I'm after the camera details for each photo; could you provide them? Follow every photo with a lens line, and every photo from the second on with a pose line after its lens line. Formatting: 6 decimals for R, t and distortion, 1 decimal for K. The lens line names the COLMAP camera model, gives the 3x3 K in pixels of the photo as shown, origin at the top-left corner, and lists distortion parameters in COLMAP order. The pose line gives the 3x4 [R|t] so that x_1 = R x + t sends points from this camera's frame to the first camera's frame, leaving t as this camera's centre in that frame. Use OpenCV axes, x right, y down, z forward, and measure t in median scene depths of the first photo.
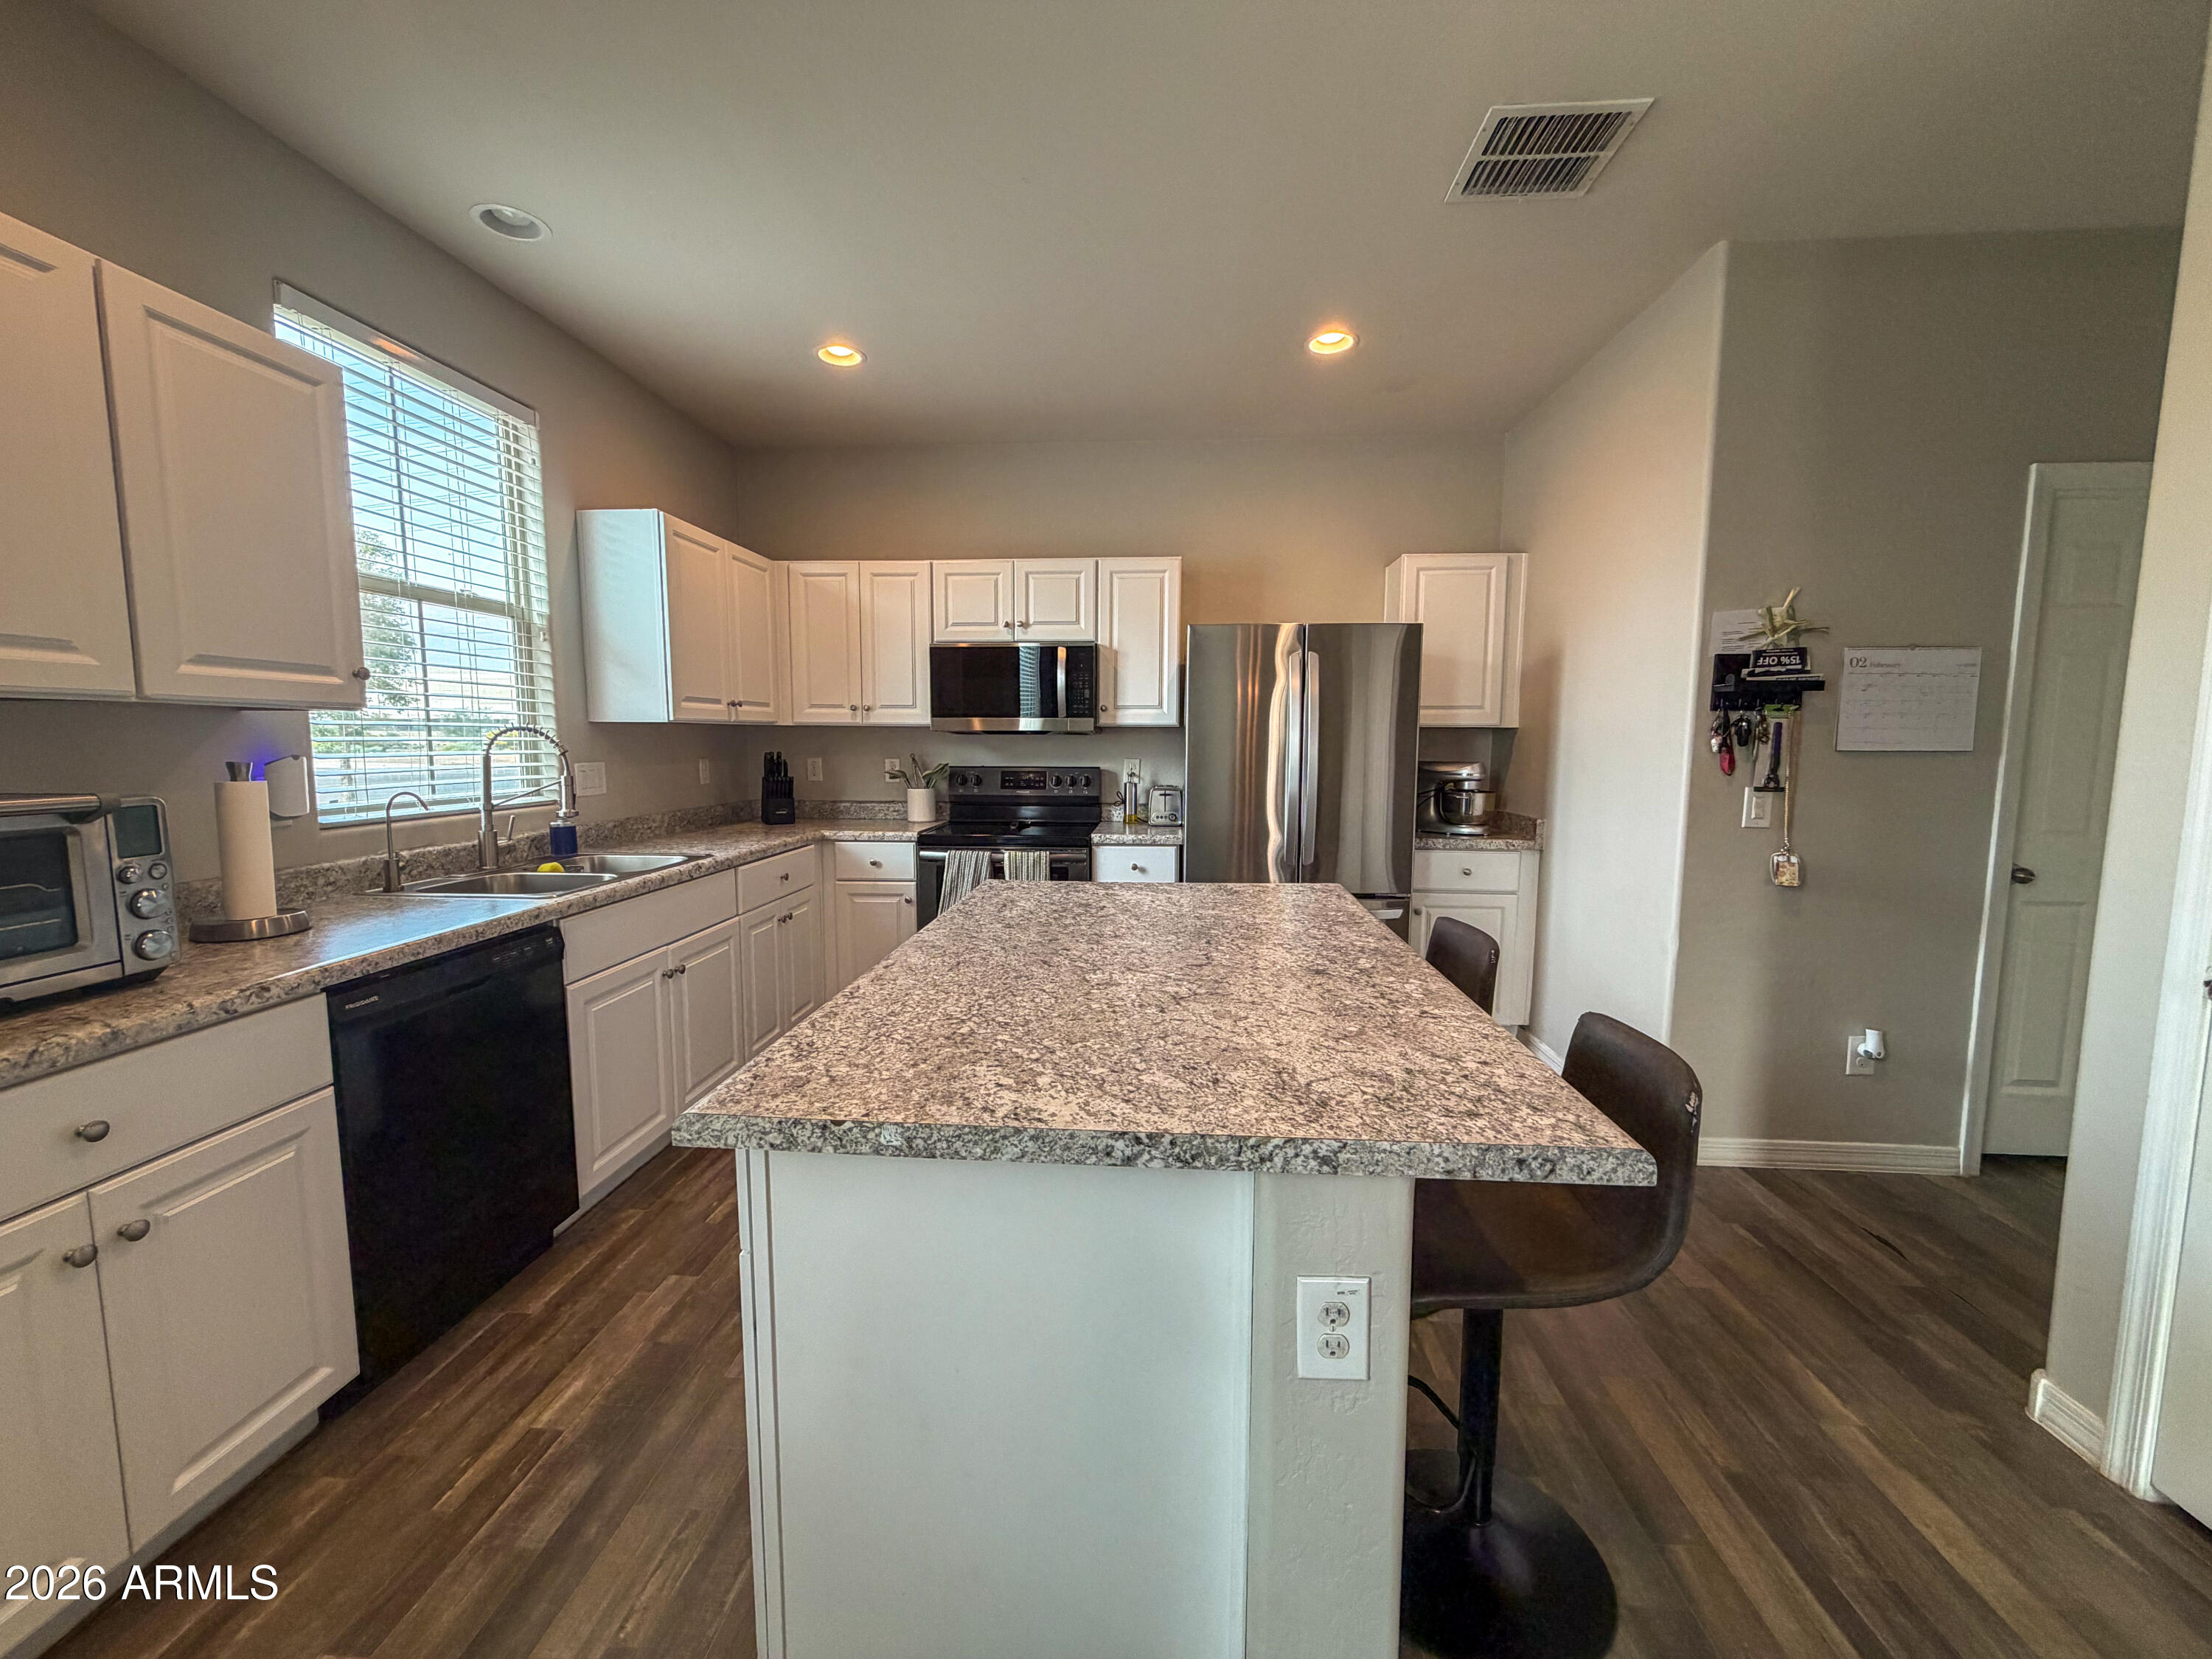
lens RADIAL K [[882.3, 0, 1106.2], [0, 882.3, 827.8], [0, 0, 1]] dist [0.001326, -0.000409]
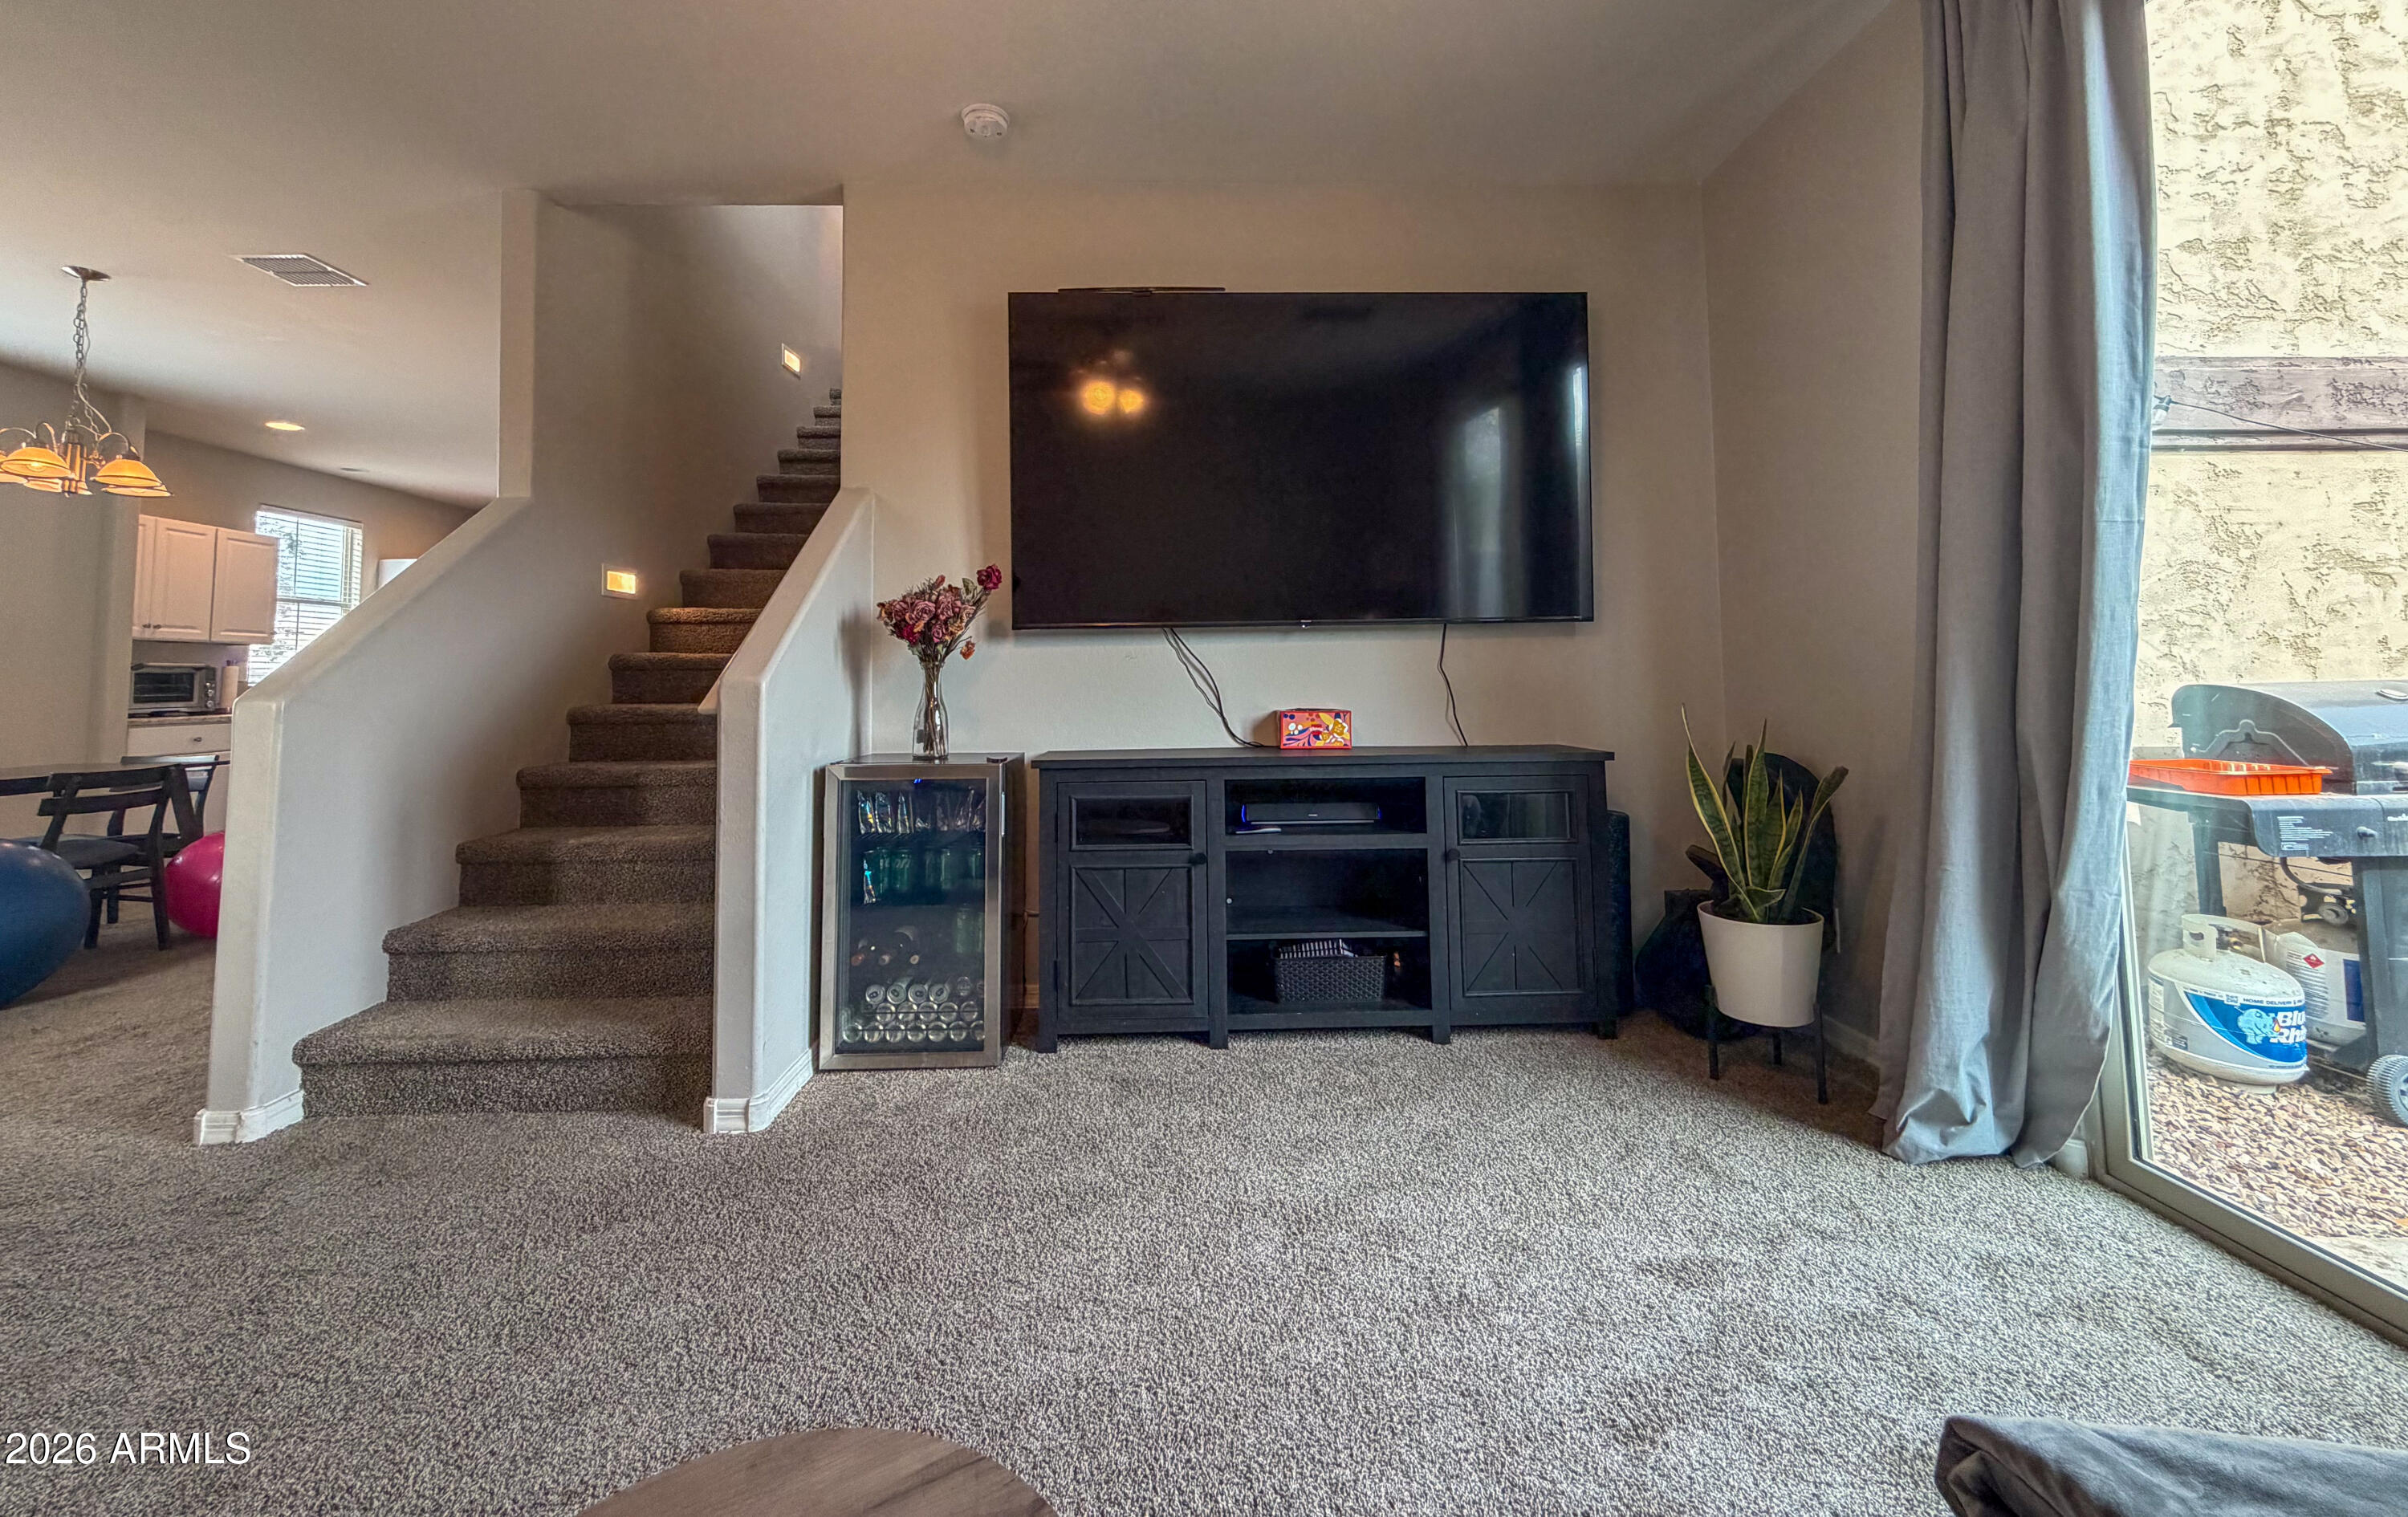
lens RADIAL K [[967.0, 0, 1208.0], [0, 967.0, 628.3], [0, 0, 1]] dist [0.000480, 0.000036]
pose [[0.995525, -0.007689, 0.094182, 1.558972], [0.022034, 0.988098, -0.152236, 0.295140], [-0.091891, 0.153630, 0.983846, -1.961548]]
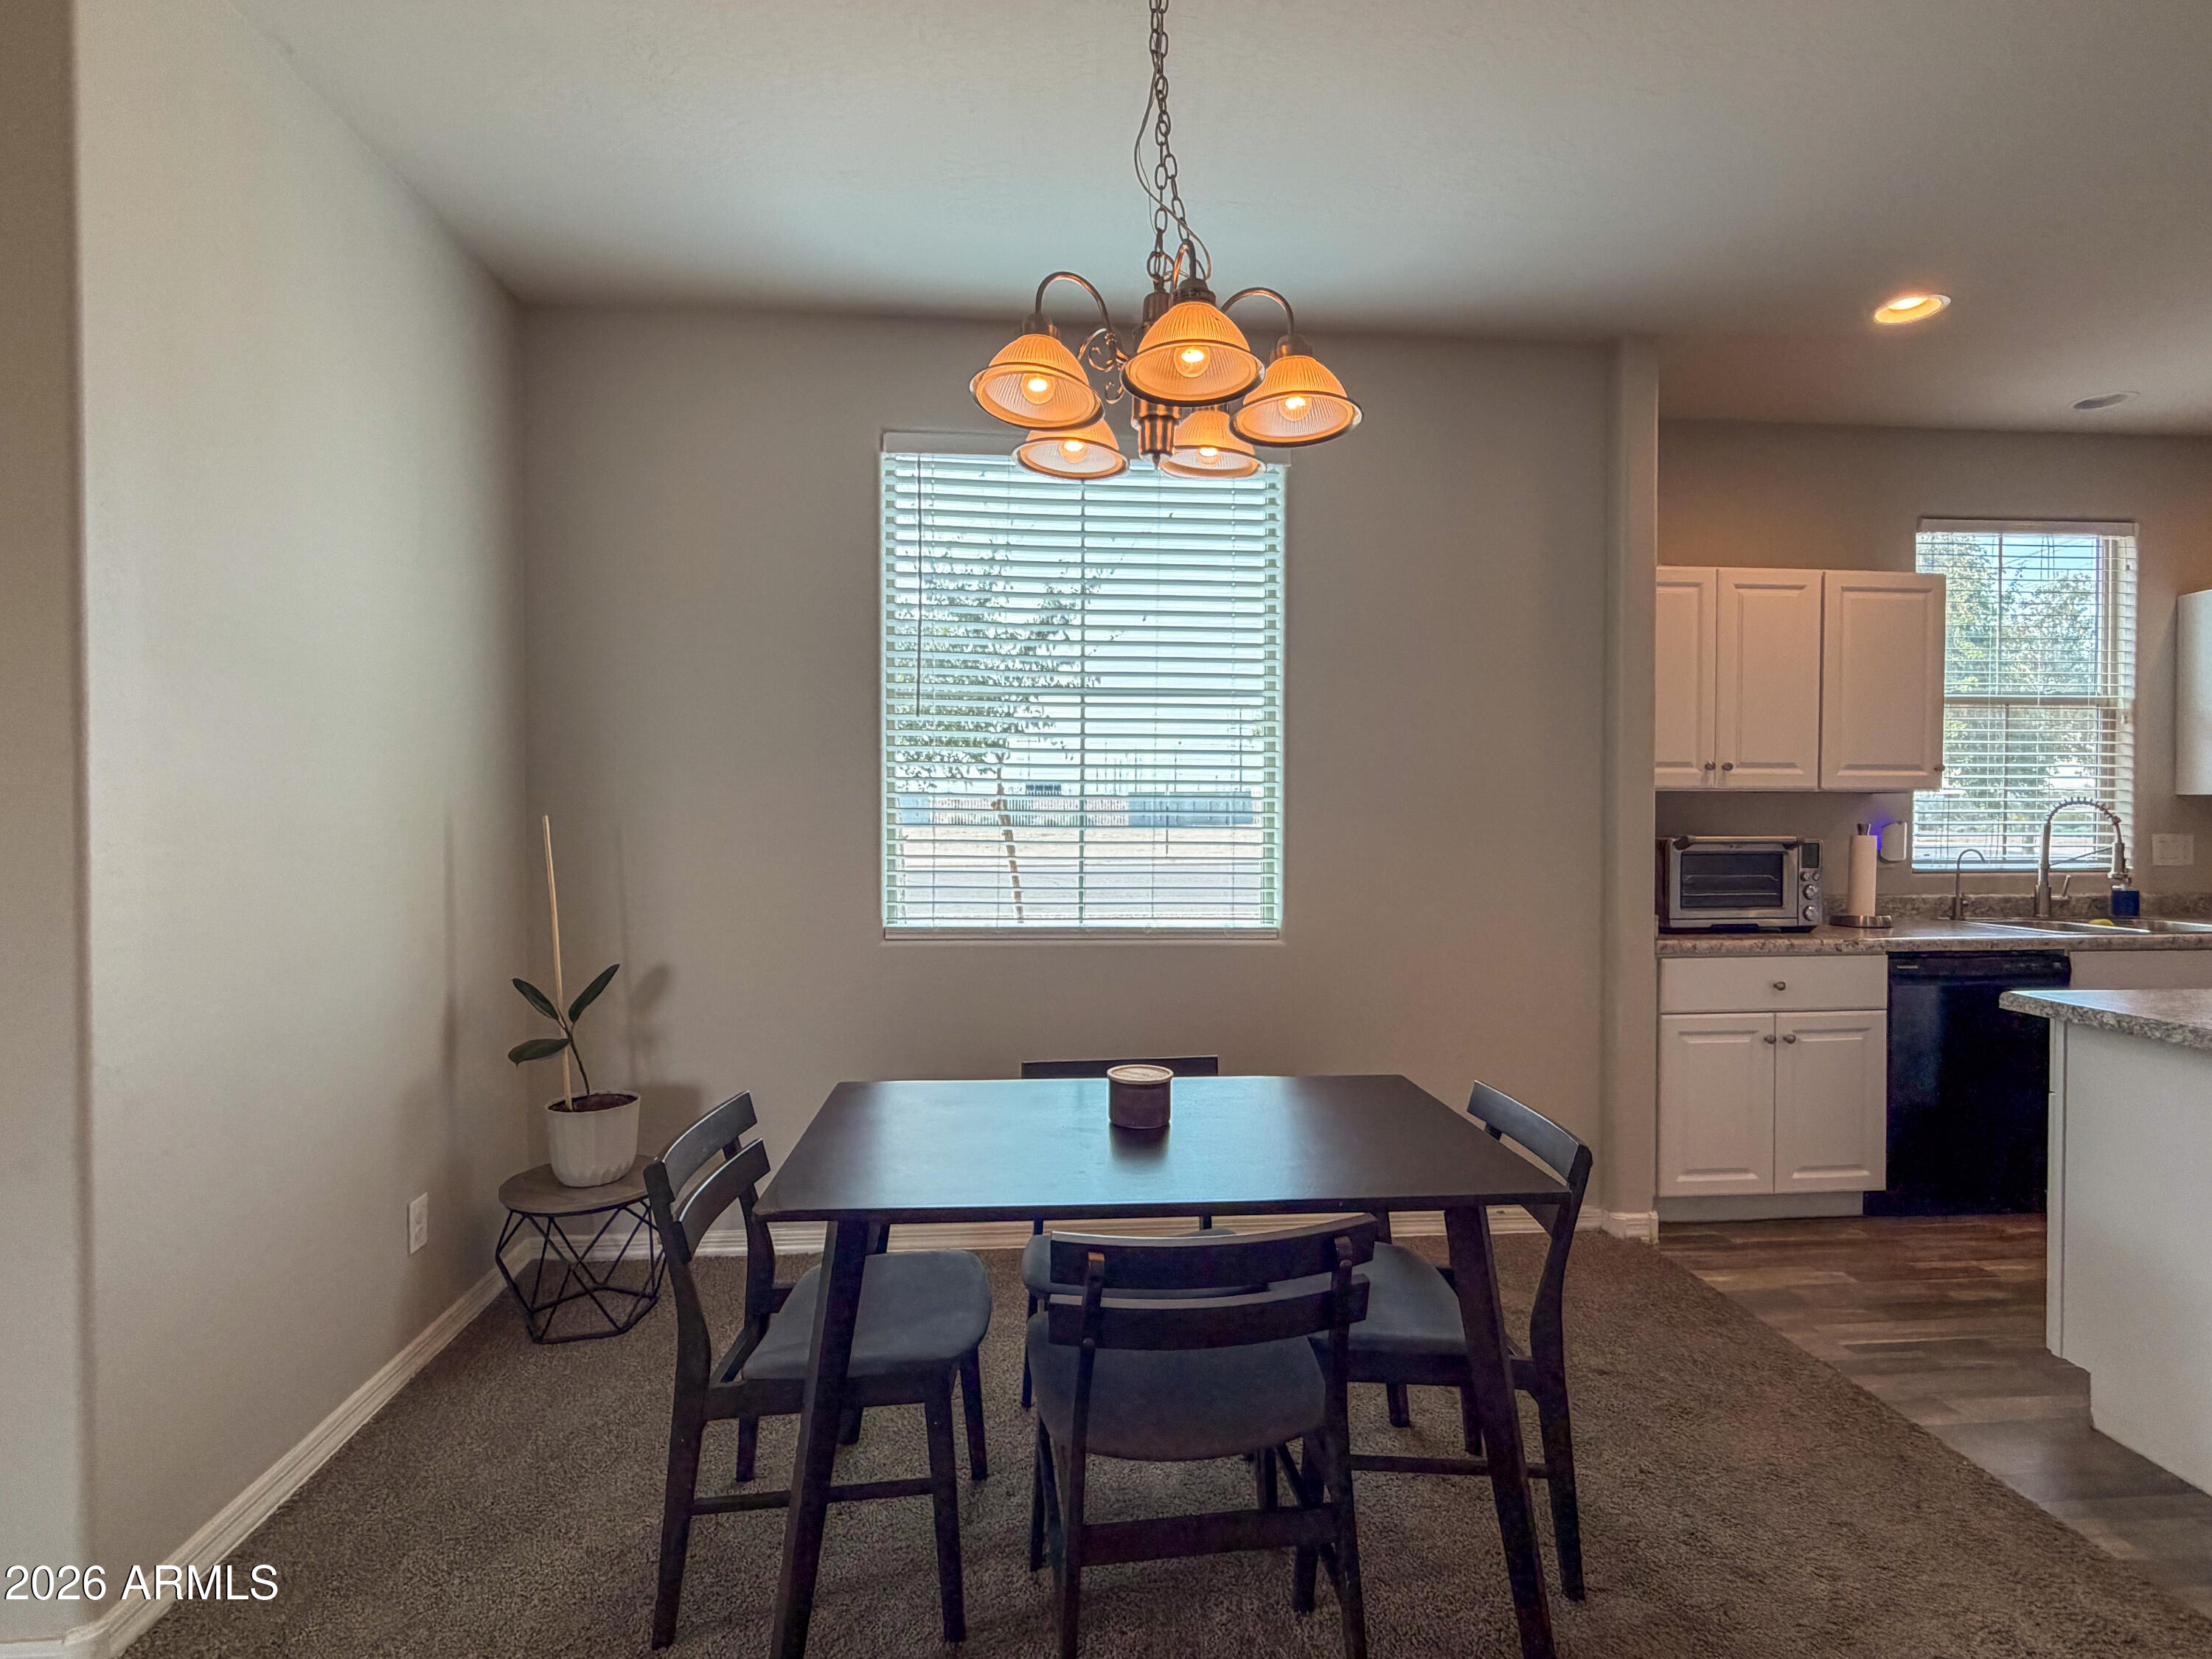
lens RADIAL K [[1105.0, 0, 1112.8], [0, 1105.0, 833.1], [0, 0, 1]] dist [0.005557, 0.000297]
pose [[0.158074, 0.011971, -0.987355, 0.613029], [-0.099608, 0.995019, -0.003883, 0.064701], [0.982390, 0.098963, 0.158479, -0.518689]]
